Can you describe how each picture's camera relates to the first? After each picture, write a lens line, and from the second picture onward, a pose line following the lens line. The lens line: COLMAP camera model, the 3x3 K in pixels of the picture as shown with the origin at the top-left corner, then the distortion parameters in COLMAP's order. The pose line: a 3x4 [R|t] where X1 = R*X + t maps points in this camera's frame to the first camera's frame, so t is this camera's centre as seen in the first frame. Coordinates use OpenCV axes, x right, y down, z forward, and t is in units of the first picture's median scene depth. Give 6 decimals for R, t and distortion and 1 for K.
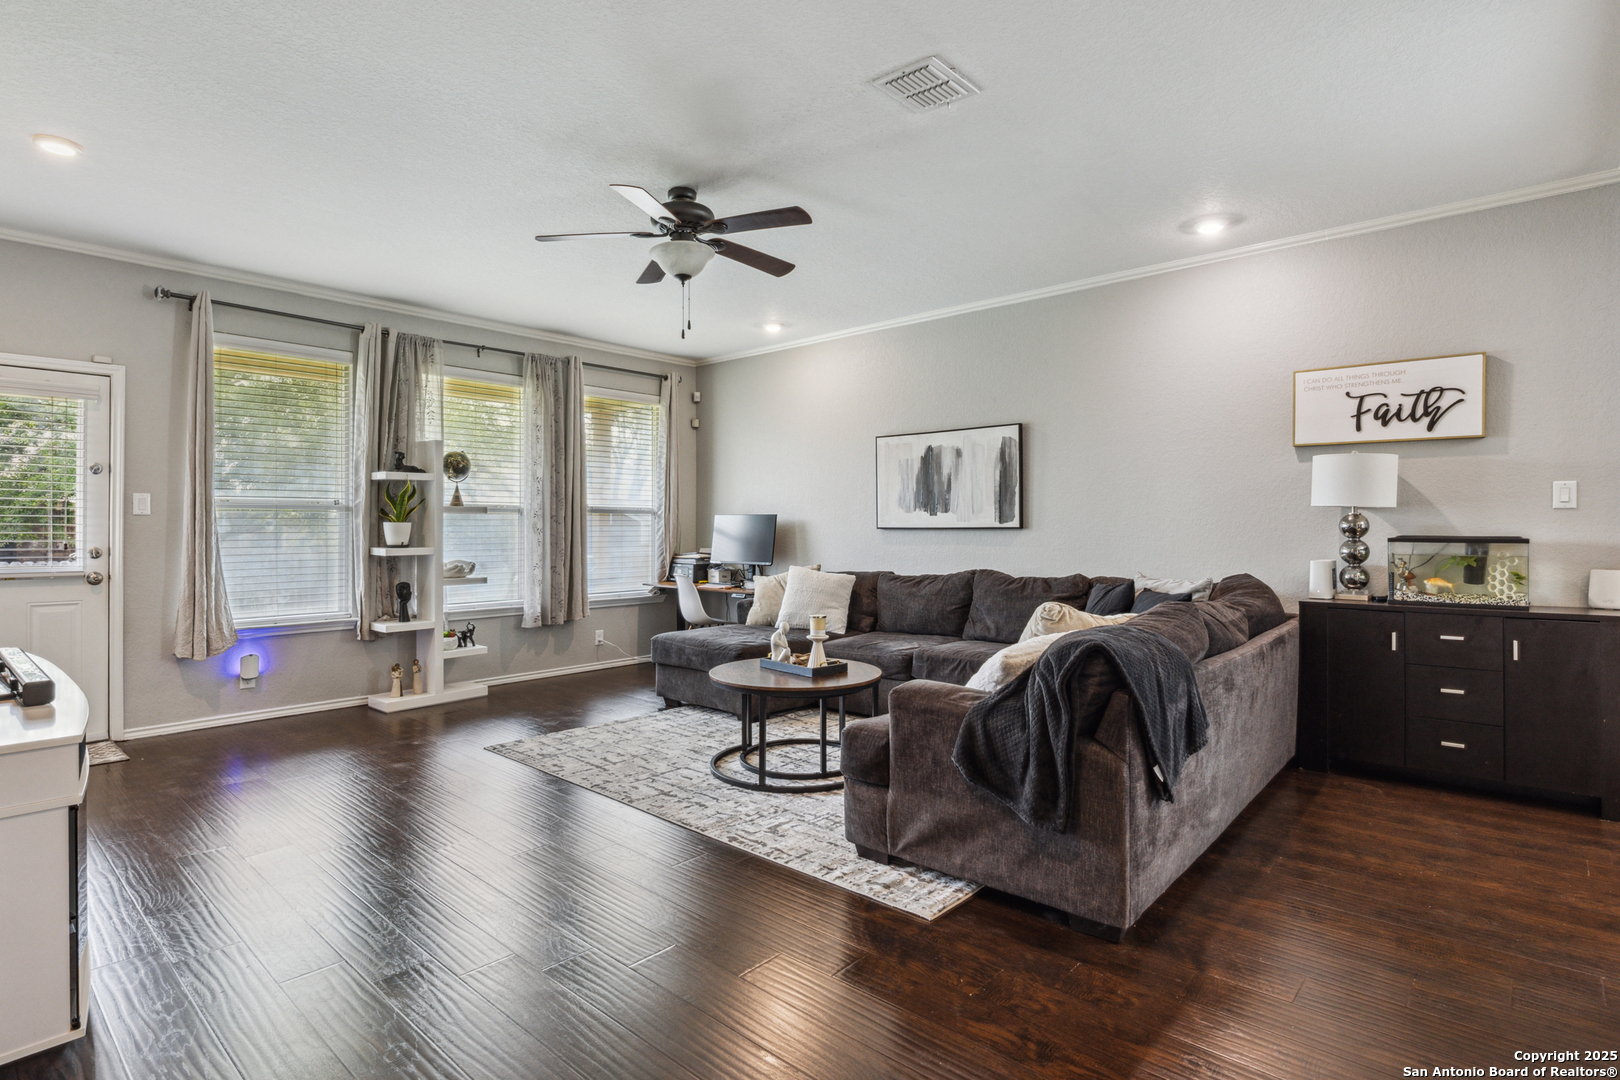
lens RADIAL K [[821.0, 0, 814.7], [0, 821.0, 533.4], [0, 0, 1]] dist [-0.000301, -0.003329]
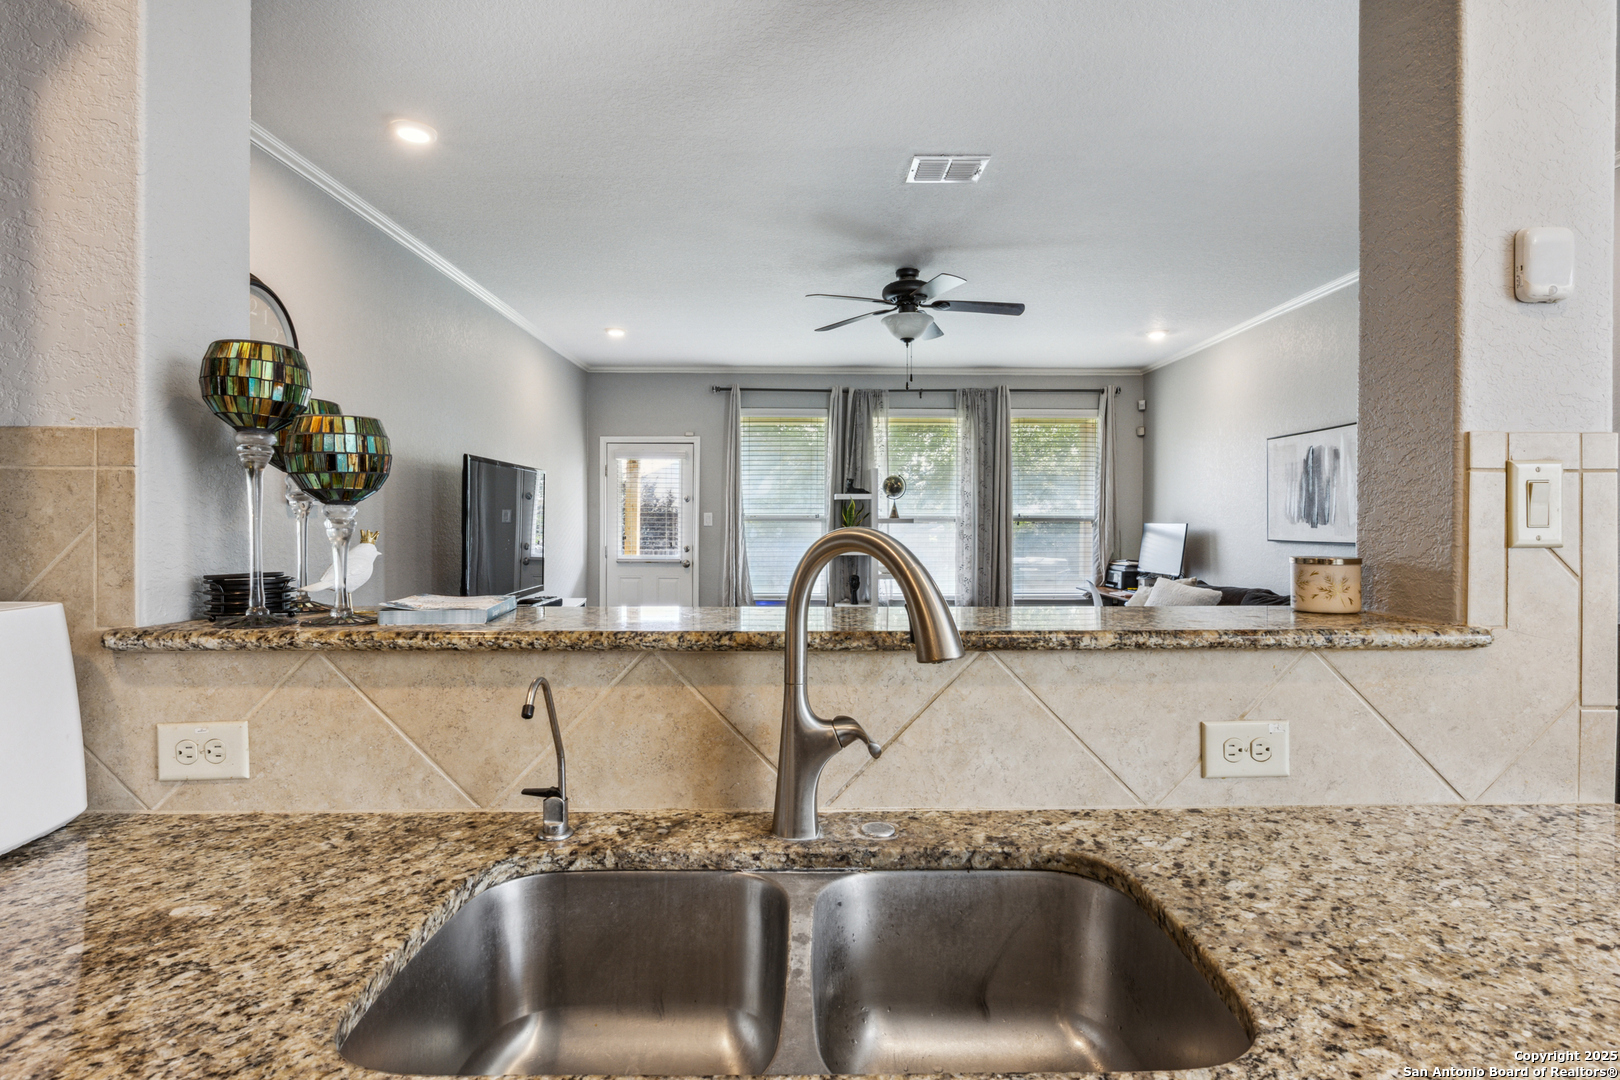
lens RADIAL K [[821.0, 0, 820.3], [0, 821.0, 531.7], [0, 0, 1]] dist [-0.000301, -0.003329]
pose [[0.680935, 0.010959, -0.732262, 0.537677], [-0.008146, 0.999940, 0.007390, -0.025429], [0.732299, 0.000933, 0.680983, 0.047962]]
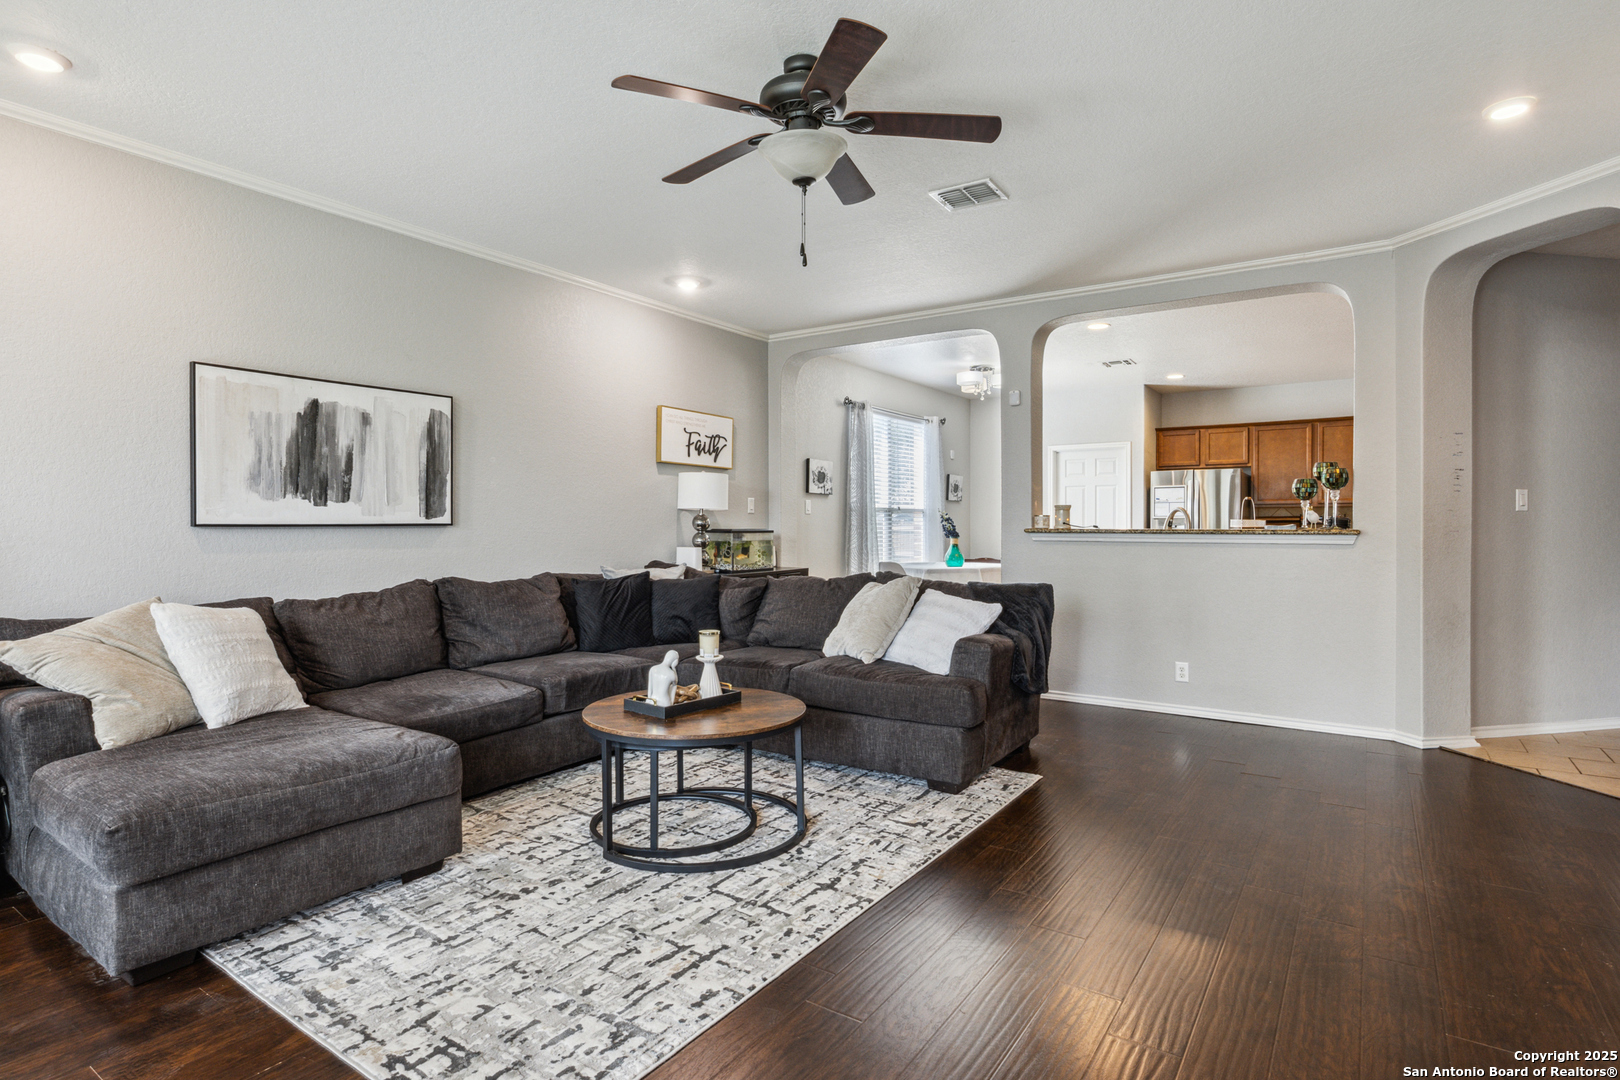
lens RADIAL K [[821.0, 0, 812.4], [0, 821.0, 545.9], [0, 0, 1]] dist [-0.000301, -0.003329]
pose [[-0.133068, -0.033285, 0.990548, -0.725968], [0.000382, 0.999434, 0.033635, -0.014619], [-0.991107, 0.004854, -0.132980, 0.885011]]
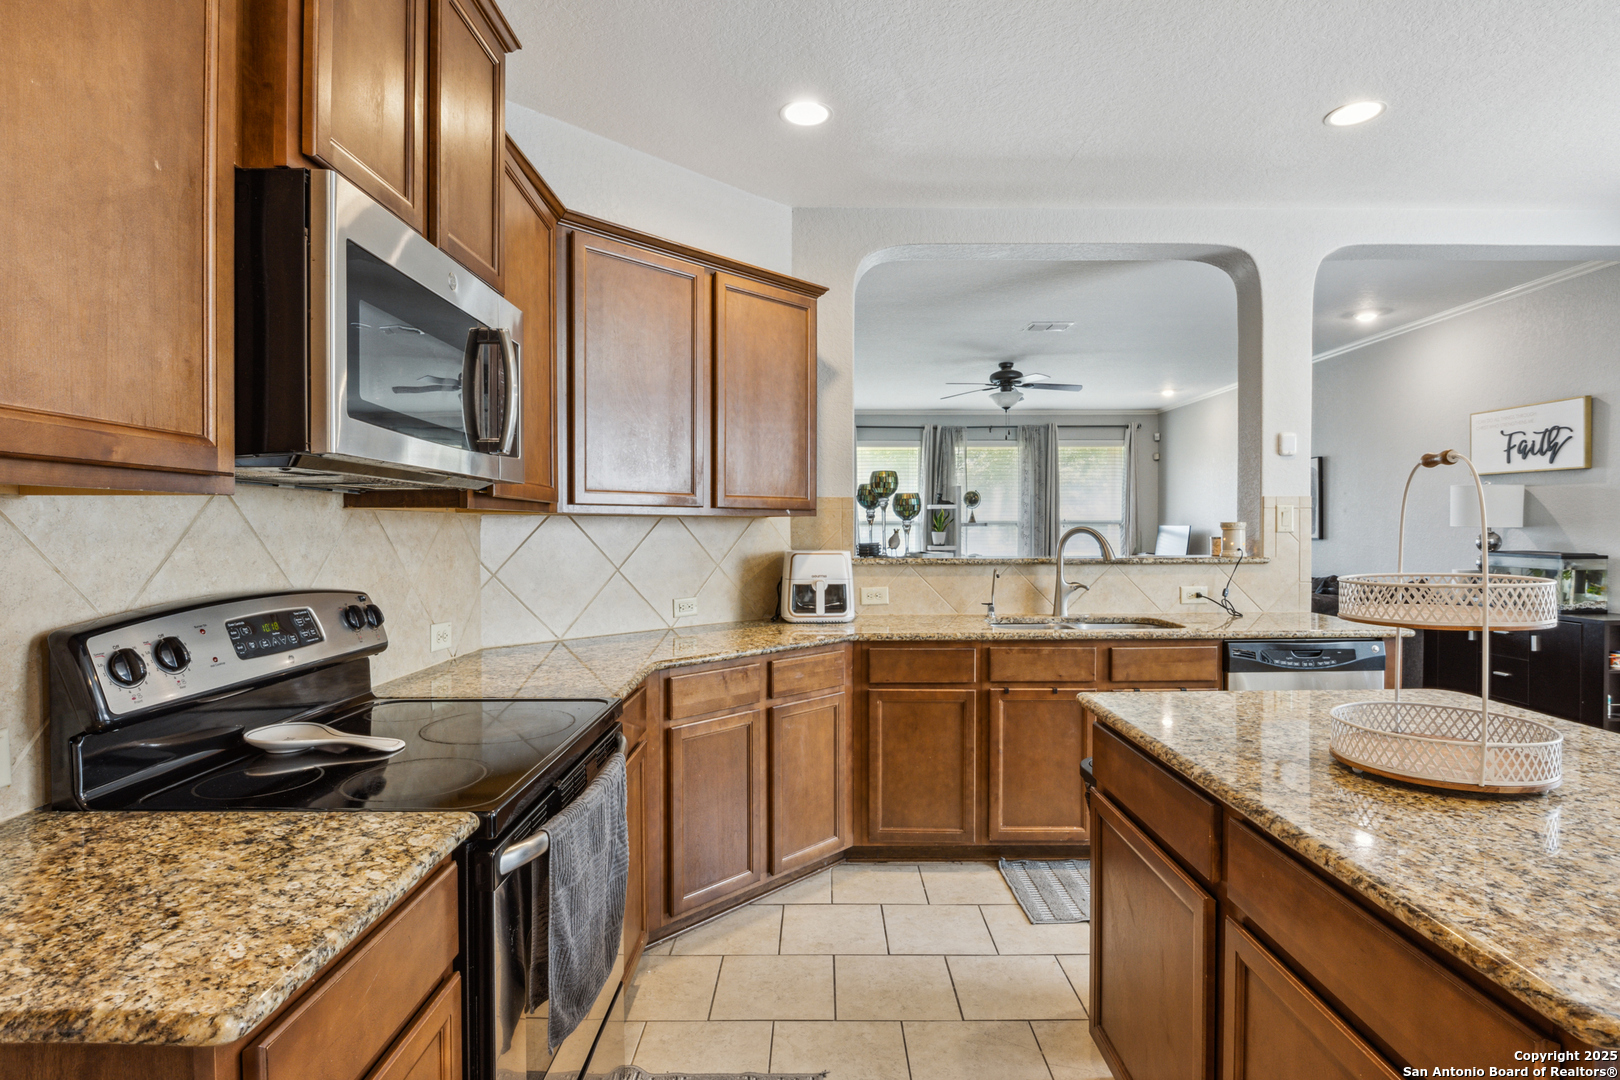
lens RADIAL K [[821.0, 0, 817.5], [0, 821.0, 535.2], [0, 0, 1]] dist [-0.000301, -0.003329]
pose [[0.668323, 0.007664, -0.743831, 0.796505], [-0.003576, 0.999968, 0.007090, -0.021749], [0.743862, -0.002078, 0.668330, -0.502438]]
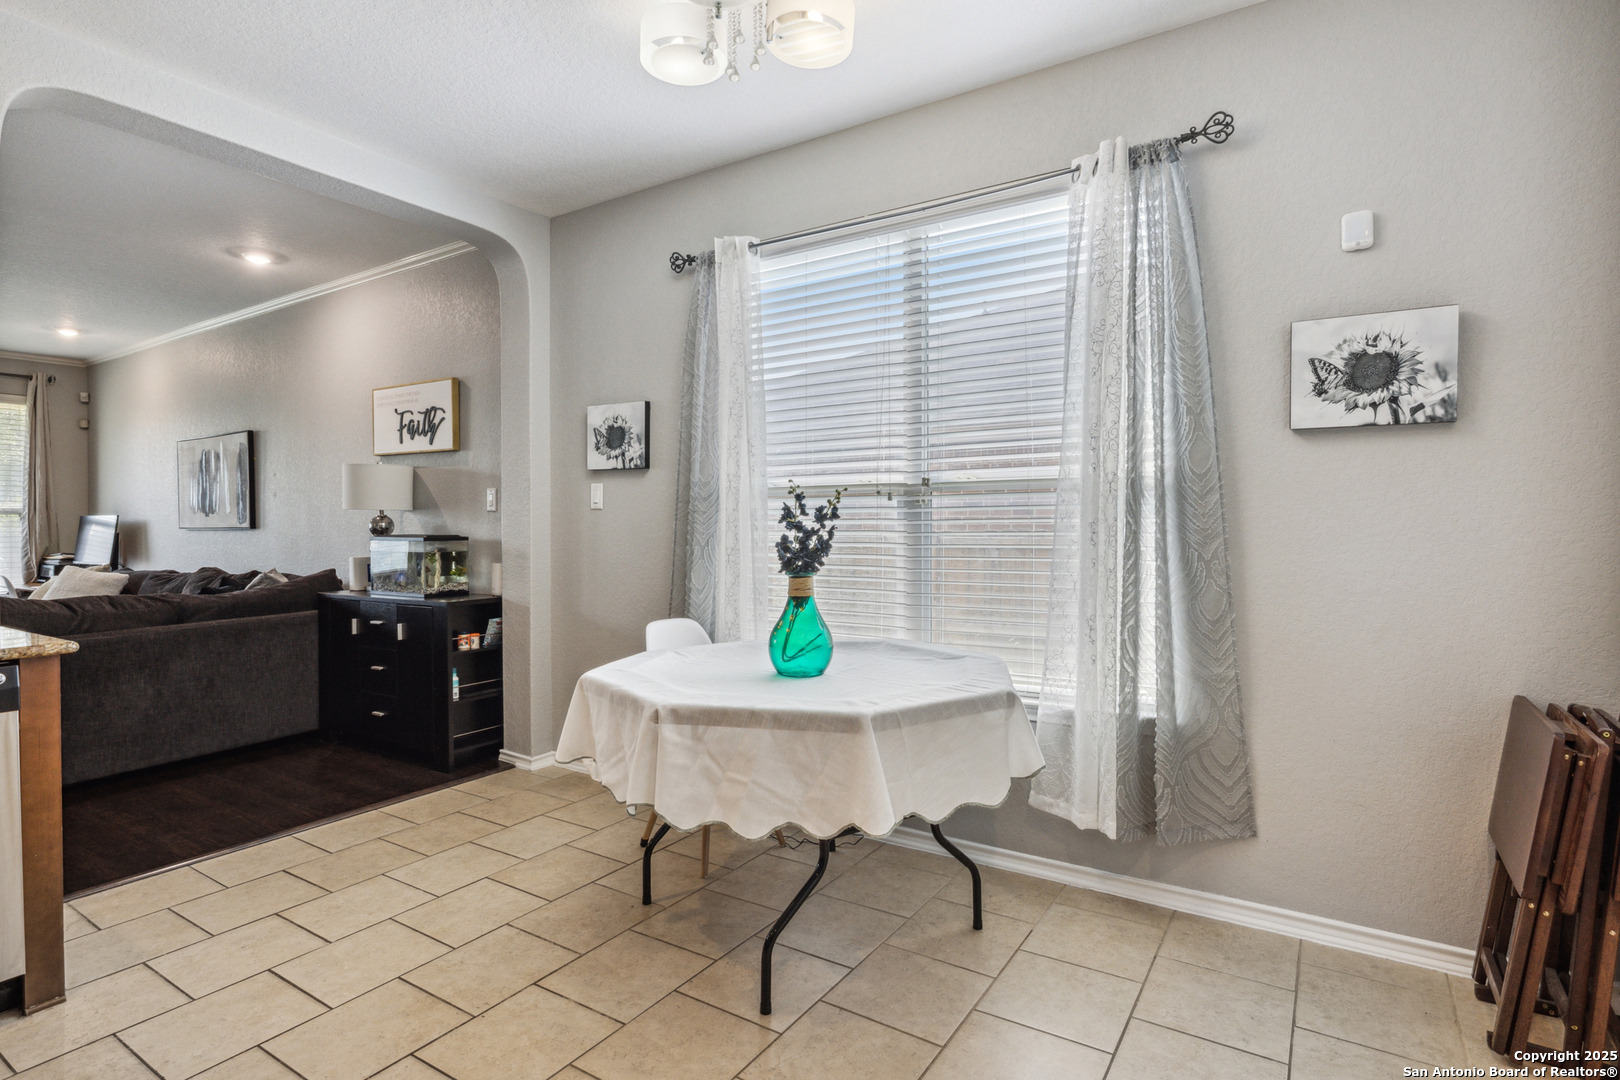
lens RADIAL K [[821.0, 0, 815.0], [0, 821.0, 528.2], [0, 0, 1]] dist [-0.000301, -0.003329]
pose [[0.987532, -0.003997, 0.157367, 0.952687], [0.004475, 0.999986, -0.002686, -0.000552], [-0.157354, 0.003357, 0.987537, -0.200122]]
